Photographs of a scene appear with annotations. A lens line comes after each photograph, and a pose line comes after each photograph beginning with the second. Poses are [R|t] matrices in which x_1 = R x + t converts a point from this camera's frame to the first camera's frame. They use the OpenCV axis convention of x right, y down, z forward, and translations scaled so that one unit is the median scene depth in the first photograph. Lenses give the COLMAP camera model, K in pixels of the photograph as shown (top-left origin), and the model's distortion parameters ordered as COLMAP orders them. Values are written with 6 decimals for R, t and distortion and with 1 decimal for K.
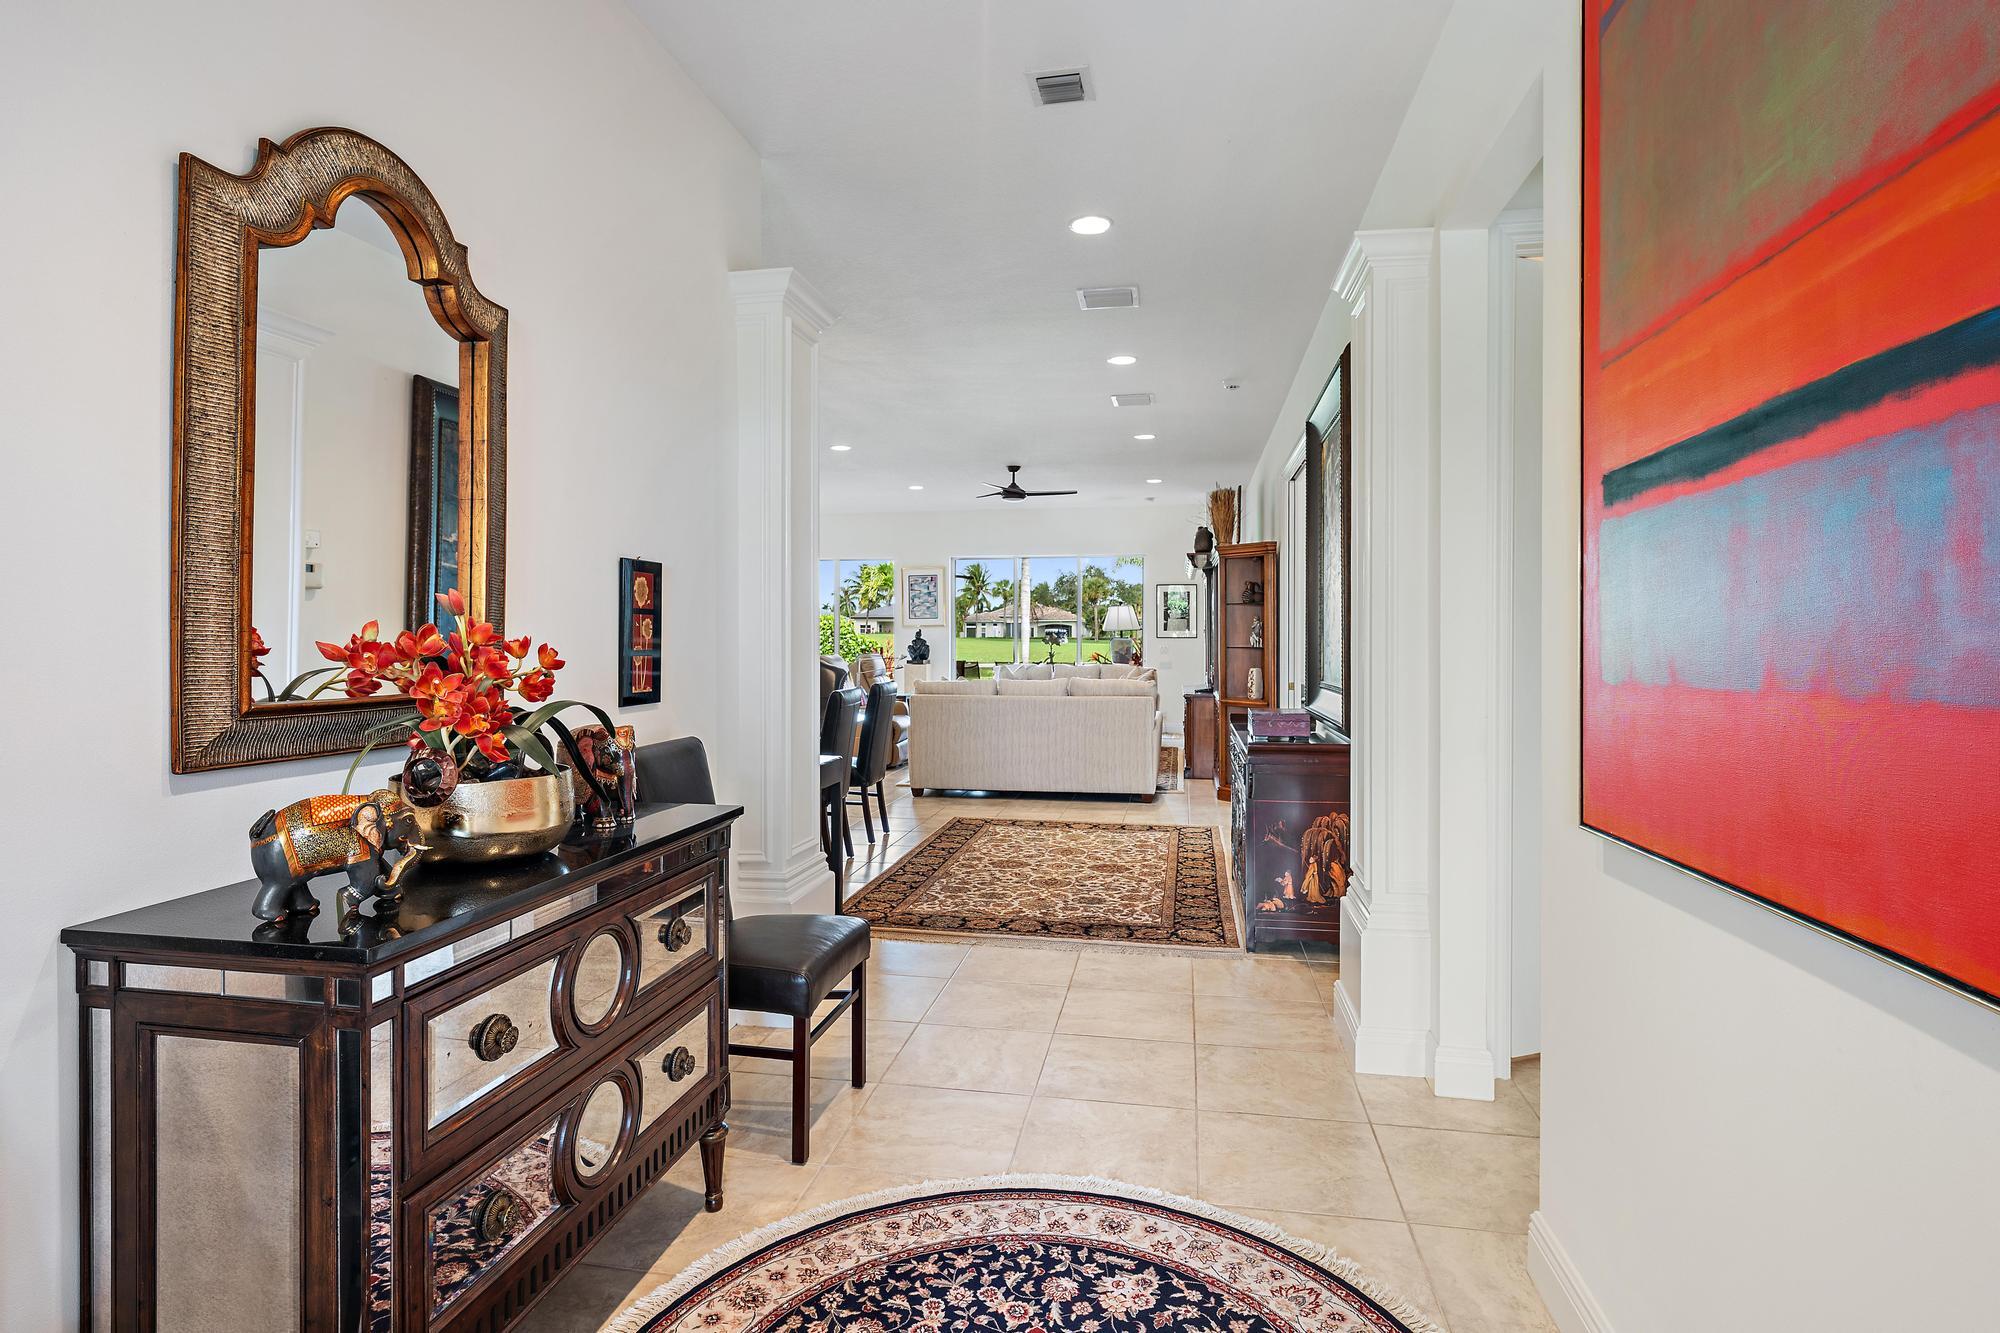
lens RADIAL K [[1009.2, 0, 991.8], [0, 1009.2, 652.0], [0, 0, 1]] dist [0.000381, 0.000009]
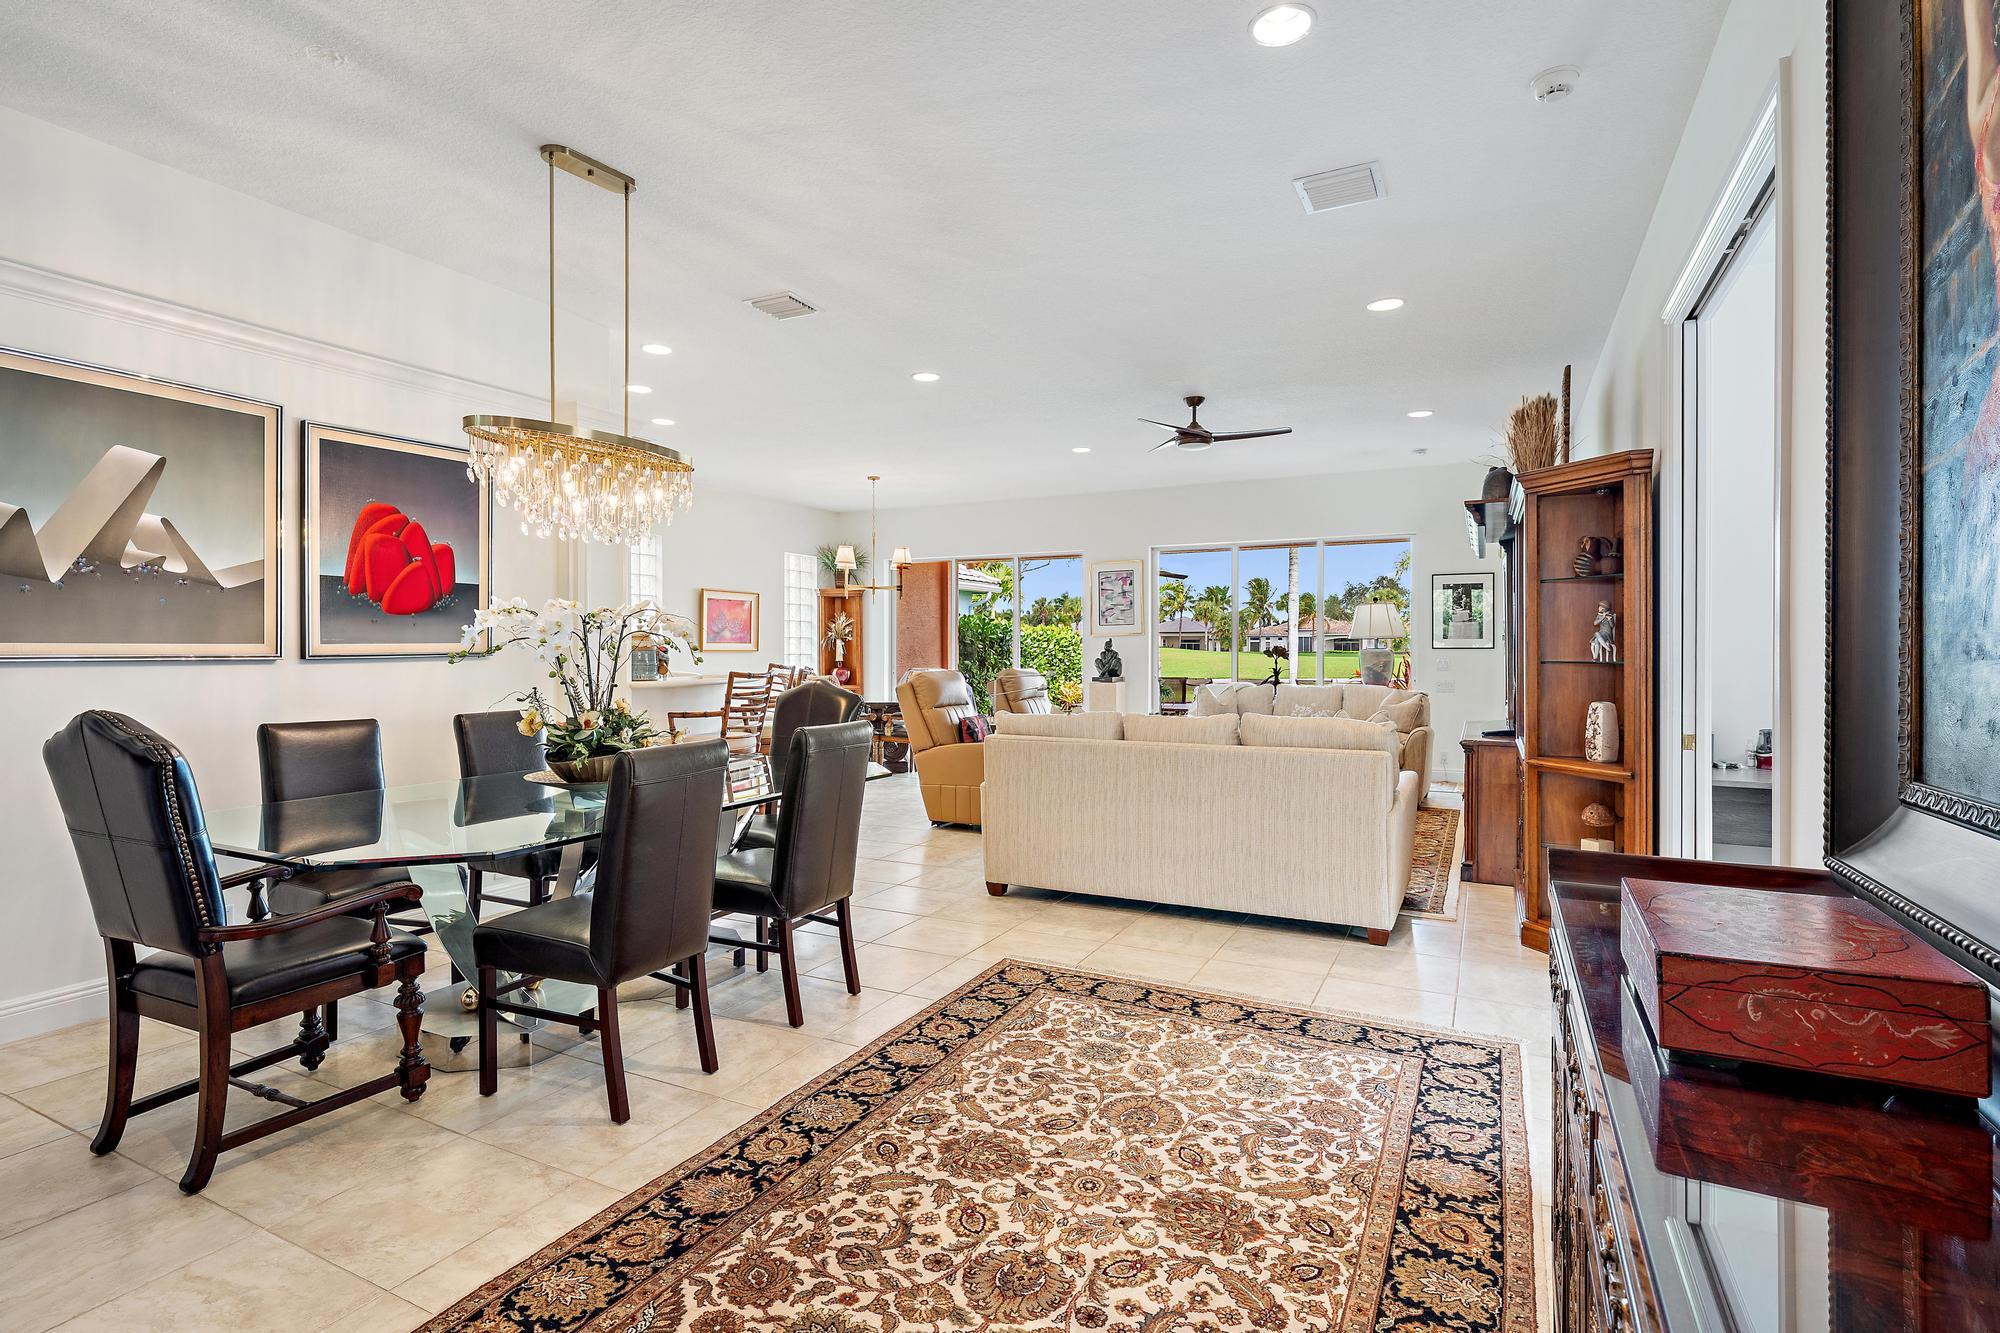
lens RADIAL K [[955.5, 0, 1000.0], [0, 955.5, 666.5], [0, 0, 1]] dist [-0.001749, -0.000247]
pose [[0.959160, 0.003074, -0.282846, 0.087817], [-0.002862, 0.999995, 0.001162, -0.001701], [0.282848, -0.000305, 0.959165, 0.376983]]
